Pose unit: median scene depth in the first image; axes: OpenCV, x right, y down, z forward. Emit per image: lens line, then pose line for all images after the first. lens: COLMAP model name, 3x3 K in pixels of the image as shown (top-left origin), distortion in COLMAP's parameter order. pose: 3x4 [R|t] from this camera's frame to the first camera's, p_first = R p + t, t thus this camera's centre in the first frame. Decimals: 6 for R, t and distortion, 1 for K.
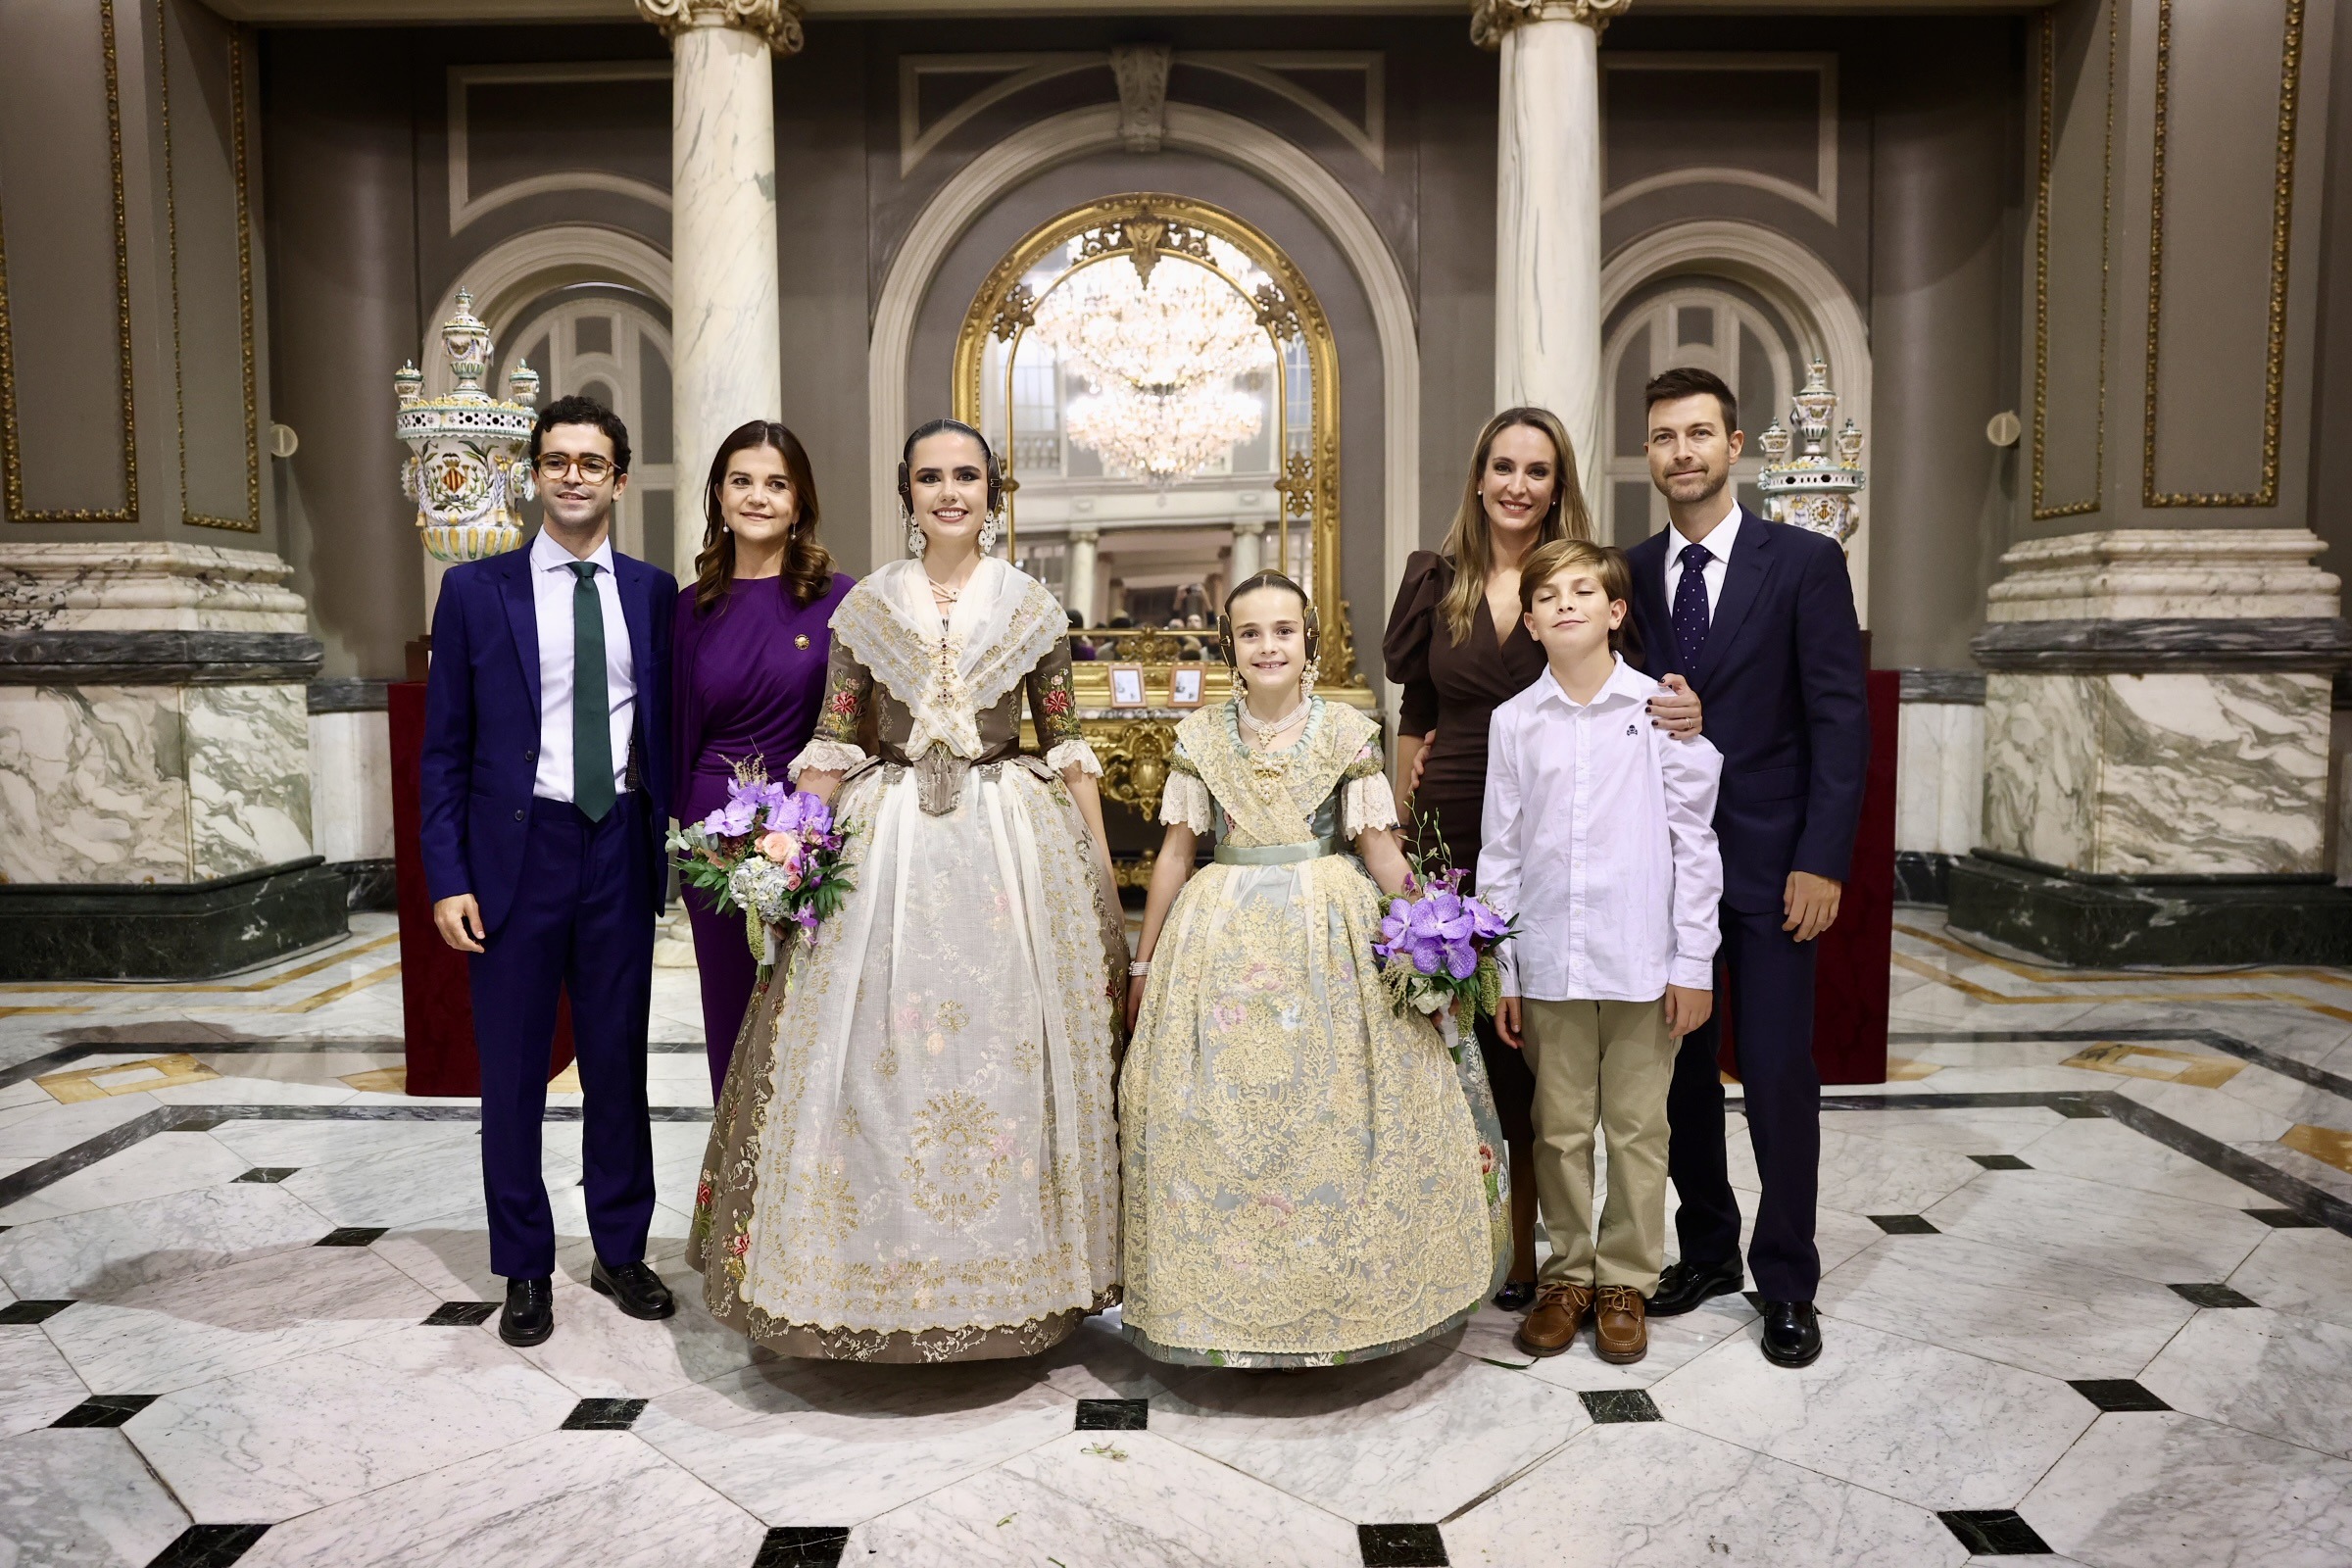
lens RADIAL K [[1755.7, 0, 1180.1], [0, 1755.7, 782.8], [0, 0, 1]] dist [-0.088858, 0.087789]
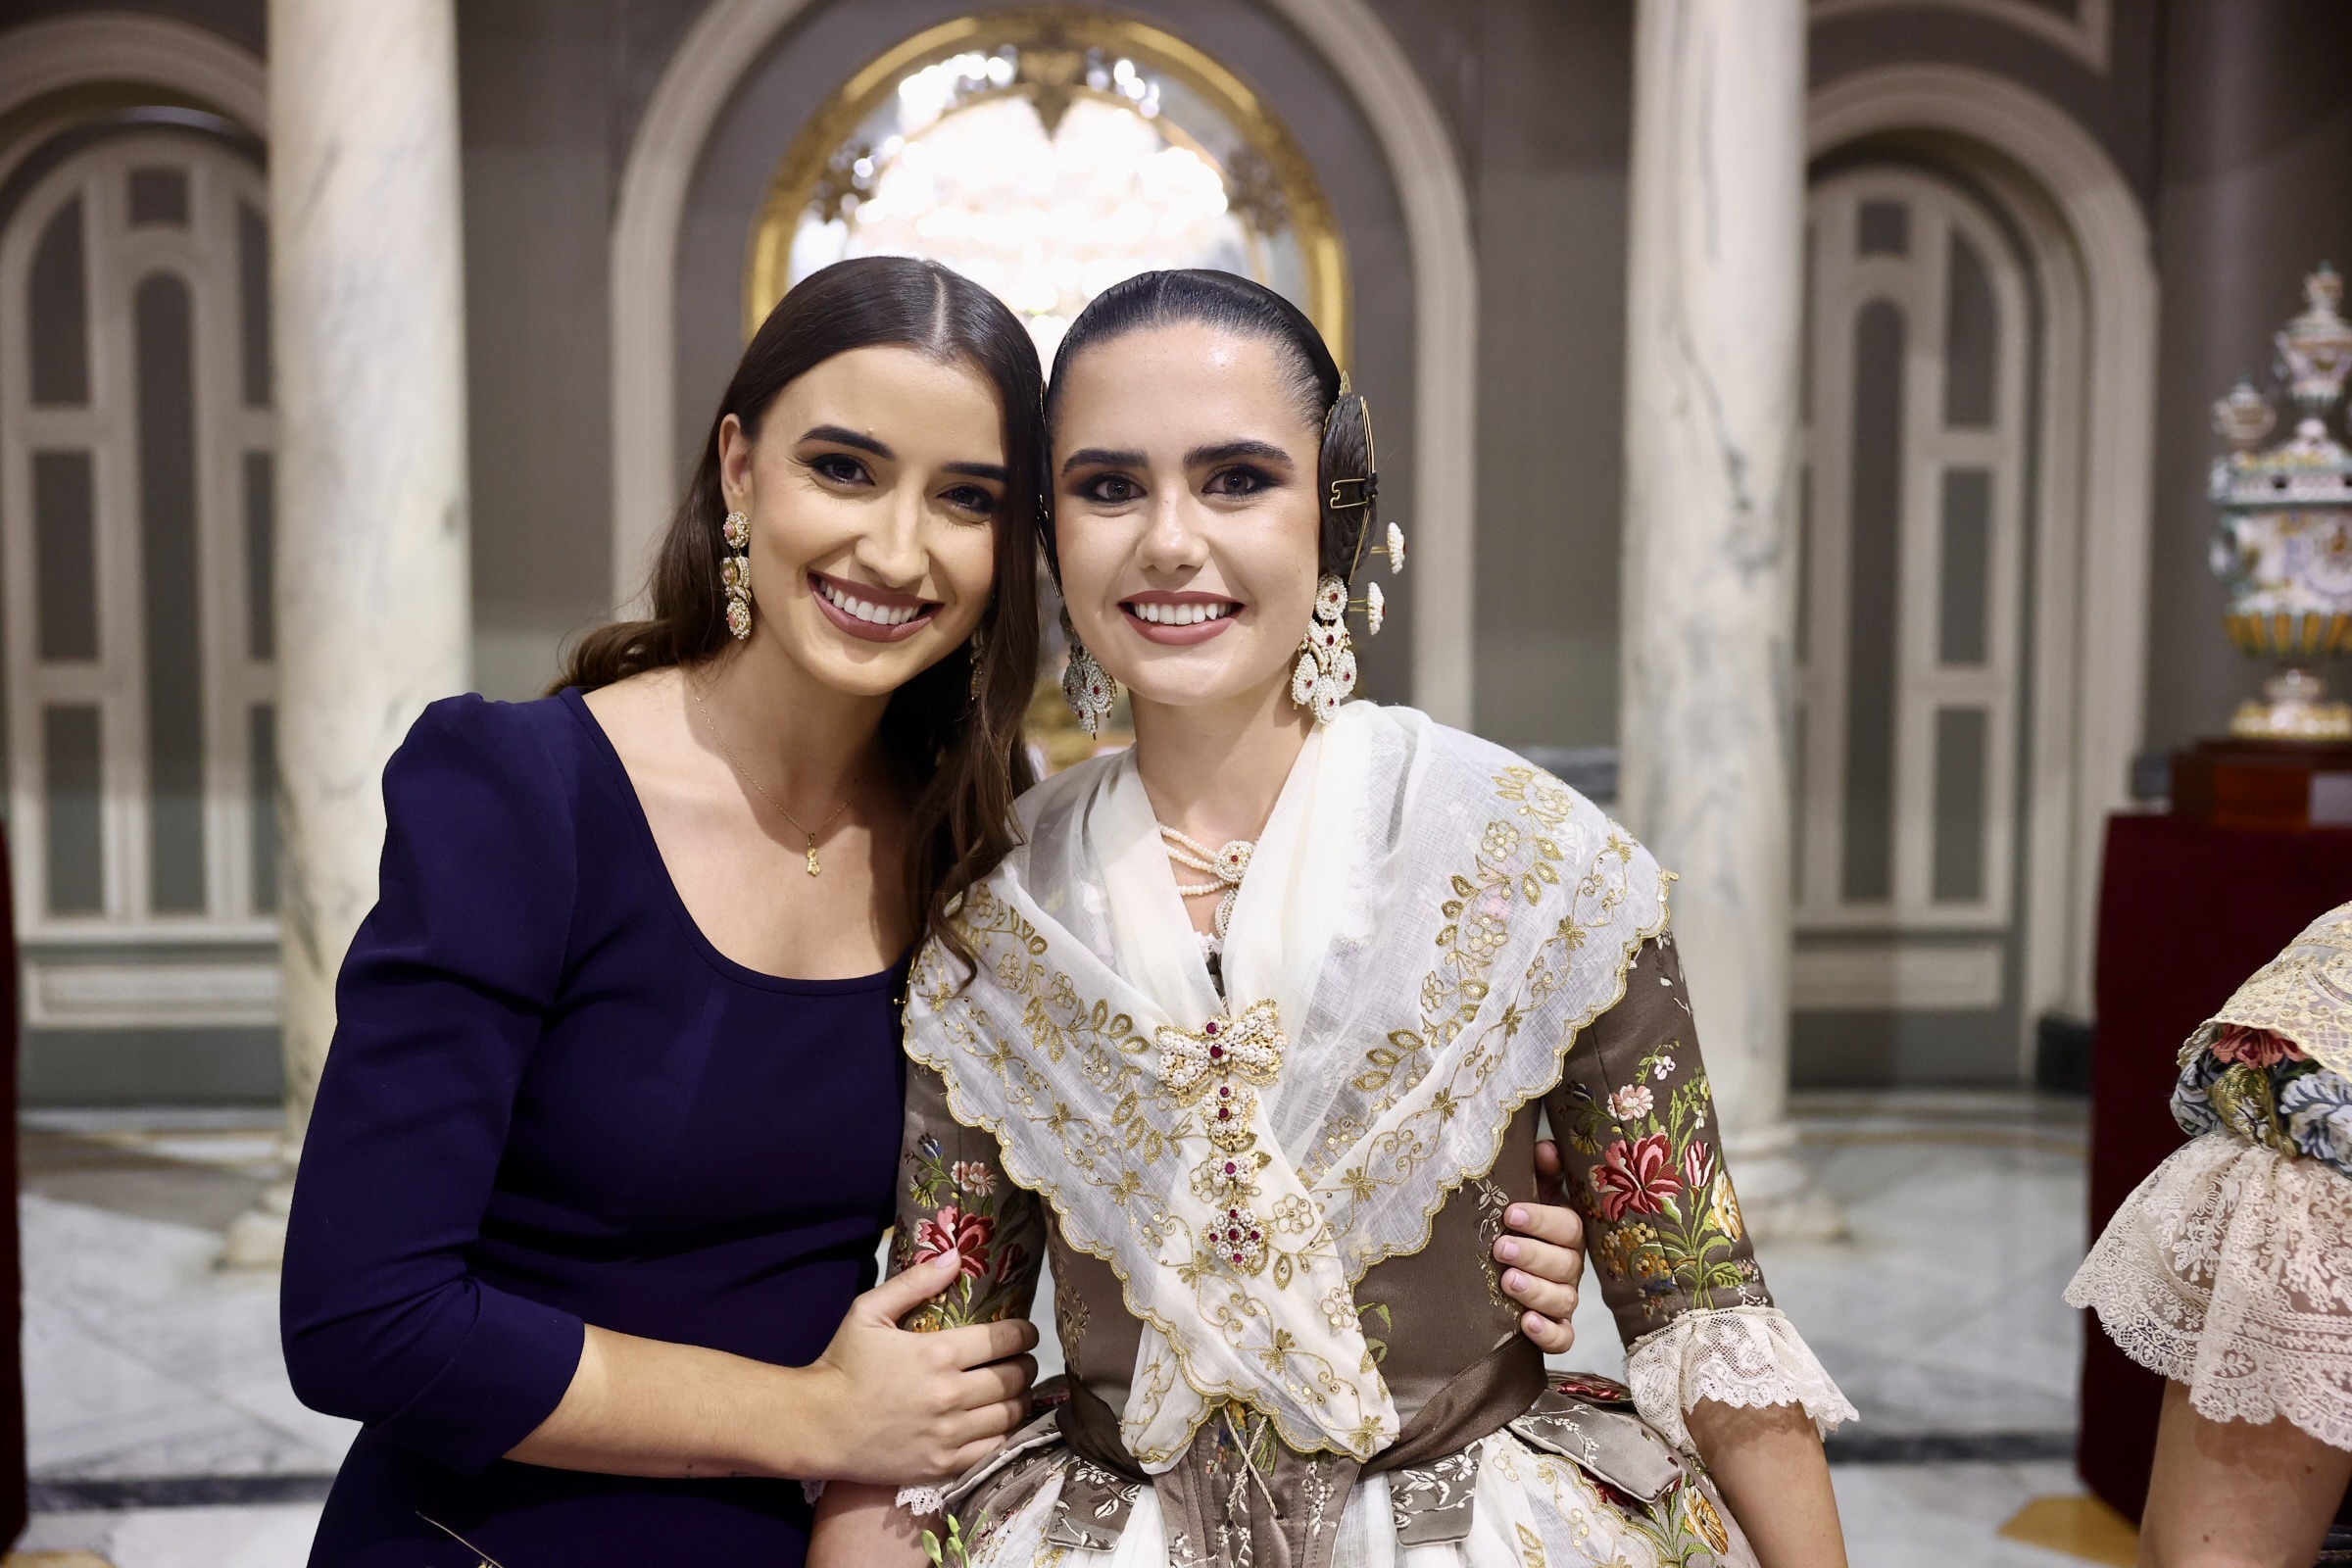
lens RADIAL K [[2249.2, 0, 1208.2], [0, 2249.2, 779.0], [0, 0, 1]] dist [0.071496, 0.000000]
pose [[0.994536, 0.001694, 0.104383, -0.058711], [-0.000033, 0.999873, -0.015911, -0.048596], [-0.104397, 0.015820, 0.994410, 0.207233]]
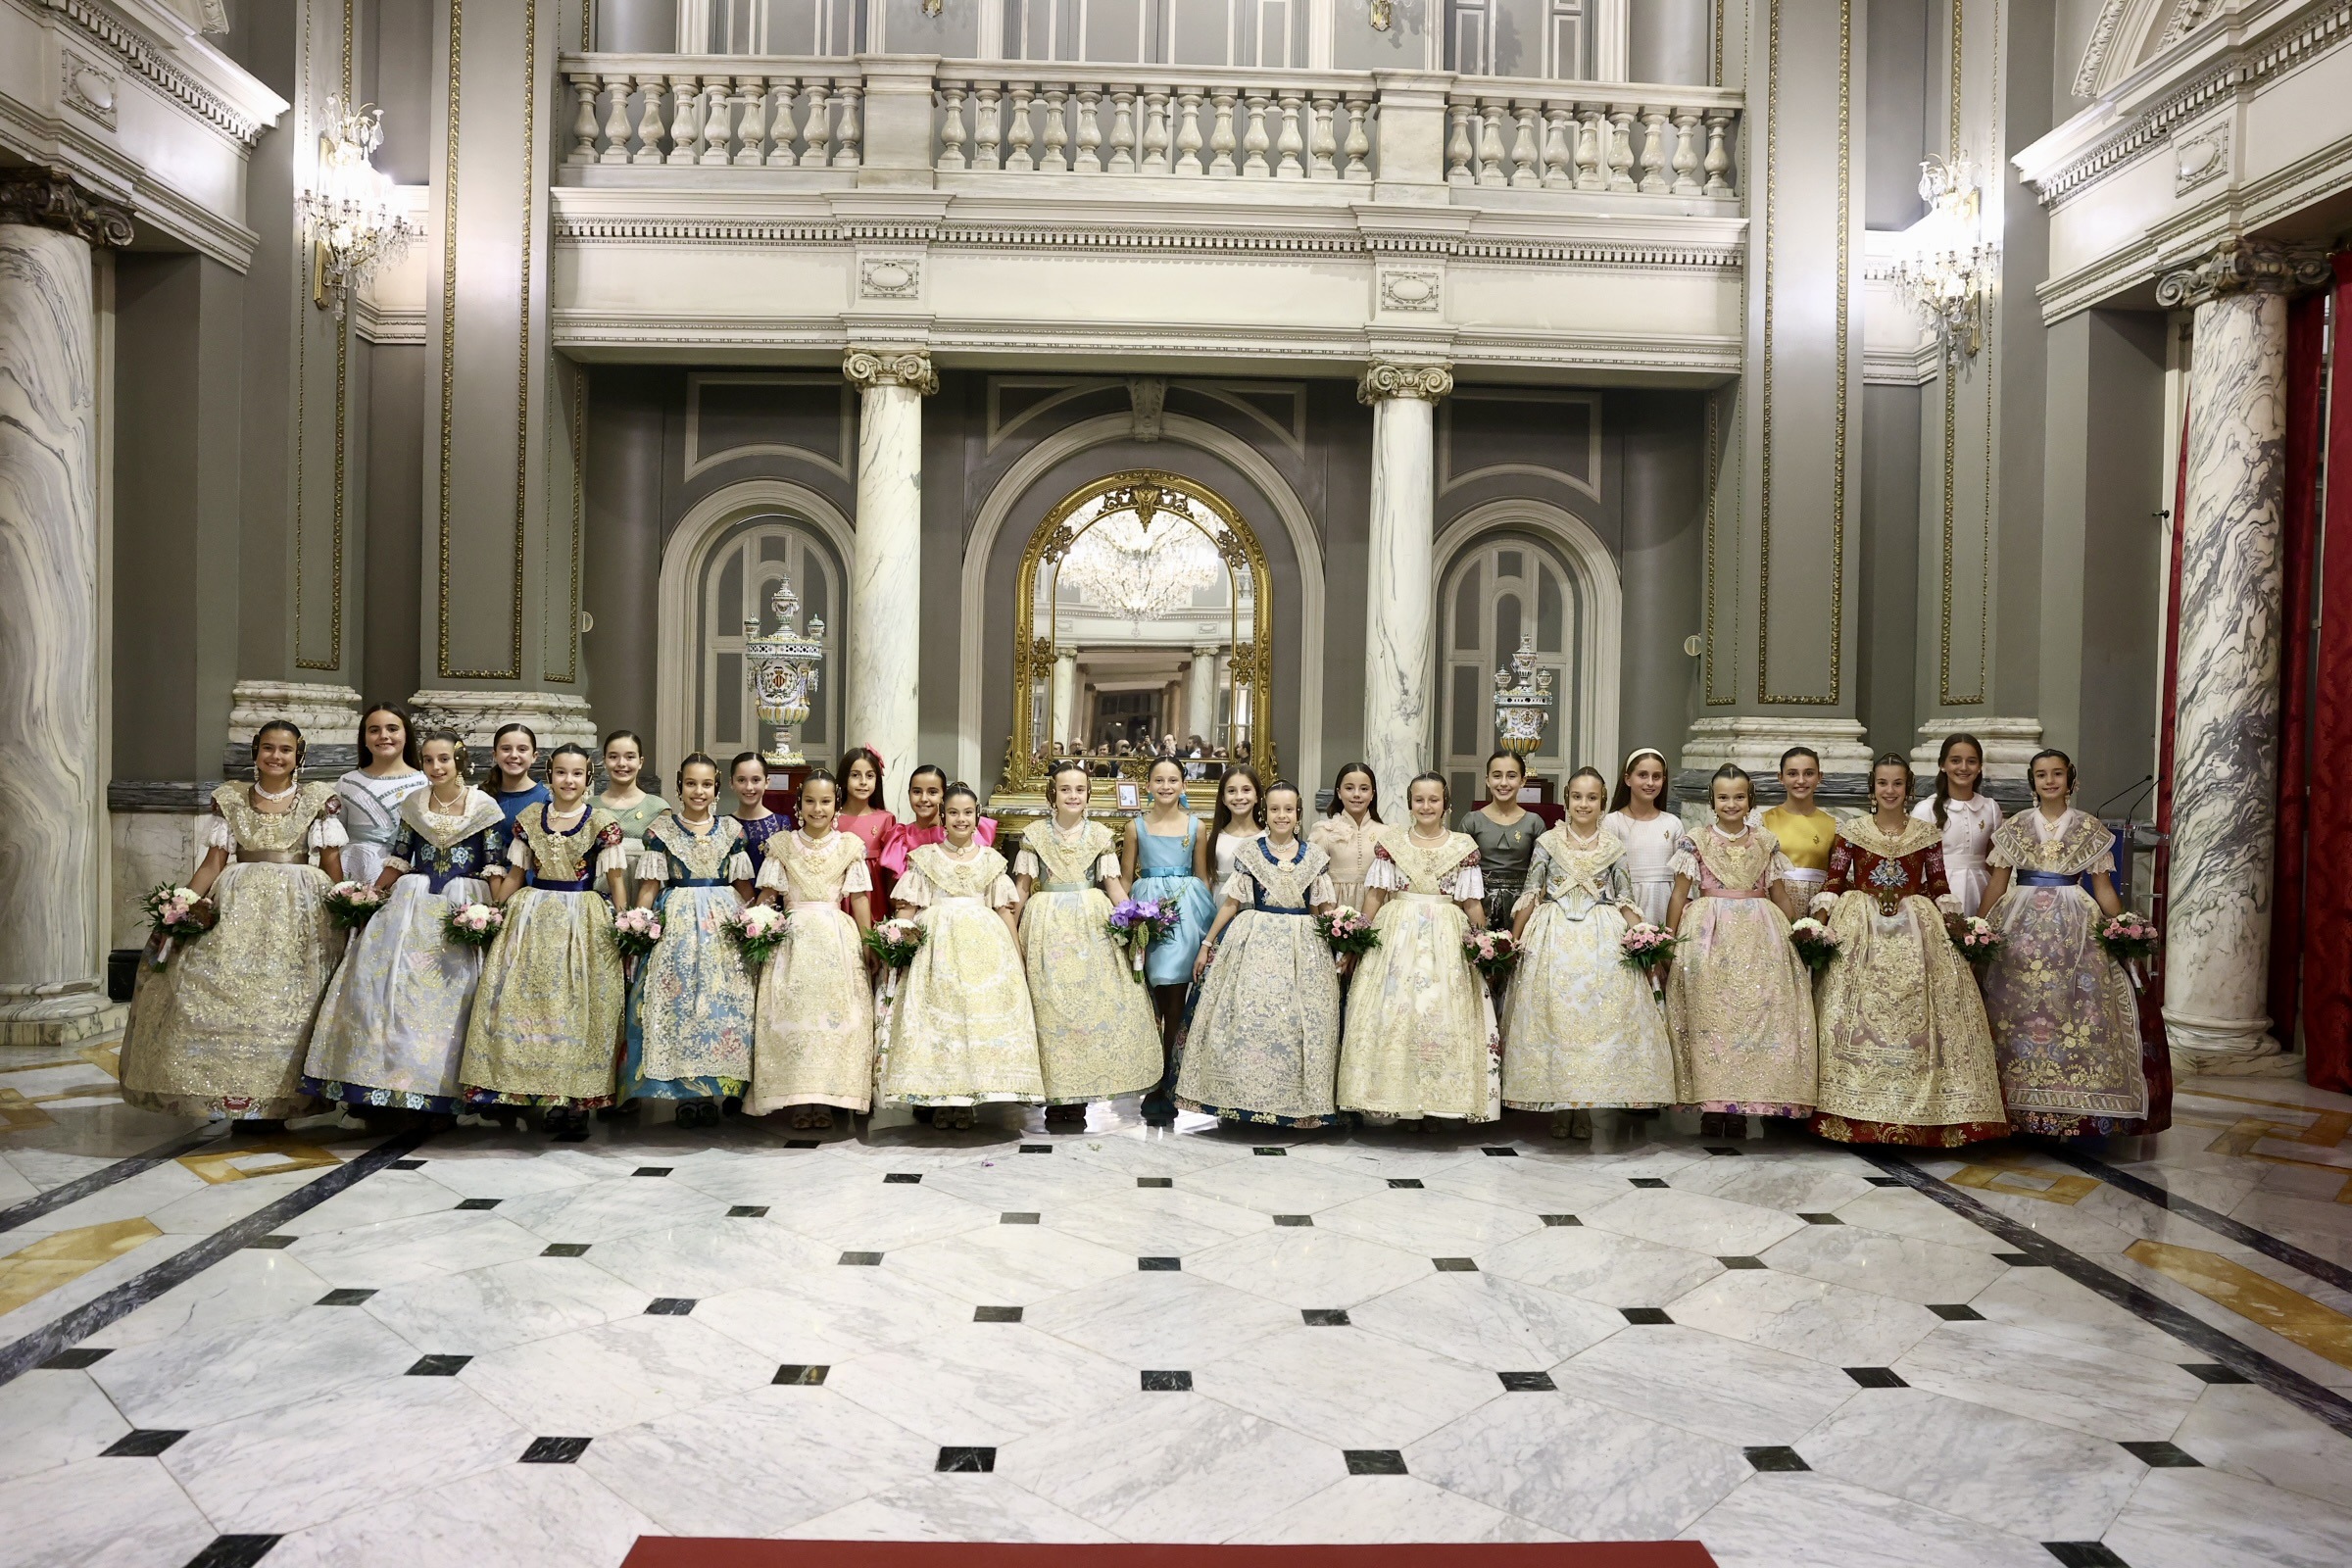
lens RADIAL K [[1755.7, 0, 1173.7], [0, 1755.7, 775.2], [0, 0, 1]] dist [-0.088858, 0.087789]
pose [[0.999373, 0.024955, 0.025107, -0.034323], [-0.023541, 0.998203, -0.055103, 0.011819], [-0.026437, 0.054477, 0.998165, -0.604673]]
